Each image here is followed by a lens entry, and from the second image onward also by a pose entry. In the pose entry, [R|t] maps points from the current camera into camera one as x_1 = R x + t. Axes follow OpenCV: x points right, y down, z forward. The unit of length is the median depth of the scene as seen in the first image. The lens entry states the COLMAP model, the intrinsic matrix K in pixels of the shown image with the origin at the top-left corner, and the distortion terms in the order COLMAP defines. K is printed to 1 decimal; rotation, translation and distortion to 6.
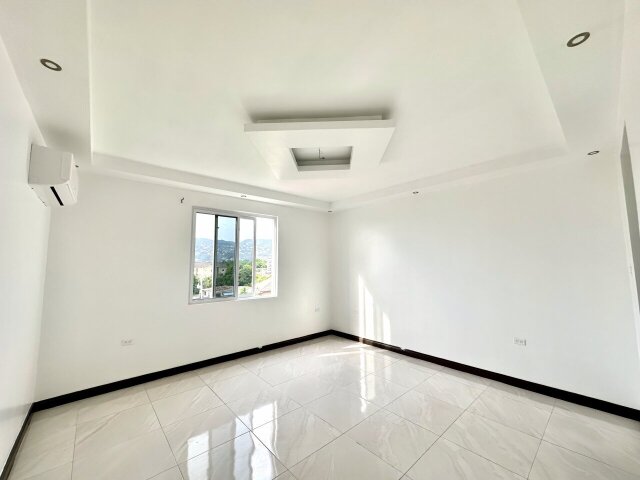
lens RADIAL K [[255.7, 0, 316.9], [0, 255.7, 240.8], [0, 0, 1]] dist [-0.008941, 0.000776]
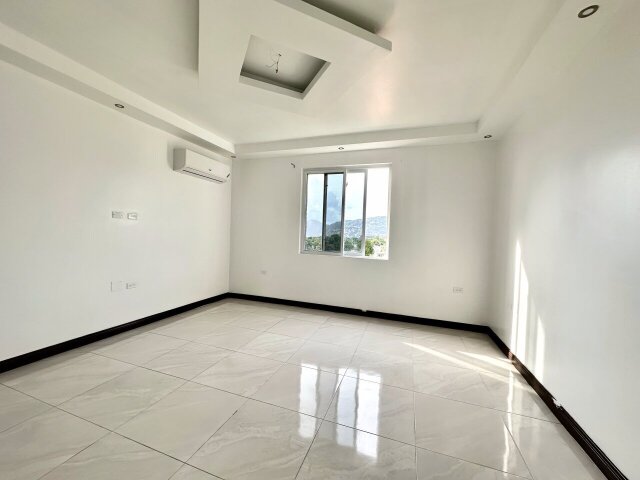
lens RADIAL K [[255.7, 0, 318.5], [0, 255.7, 239.3], [0, 0, 1]] dist [-0.008941, 0.000776]
pose [[0.487911, 0.046197, -0.871670, 0.518302], [0.039162, 0.996435, 0.074730, 0.088494], [0.872014, -0.070598, 0.484363, 0.448487]]
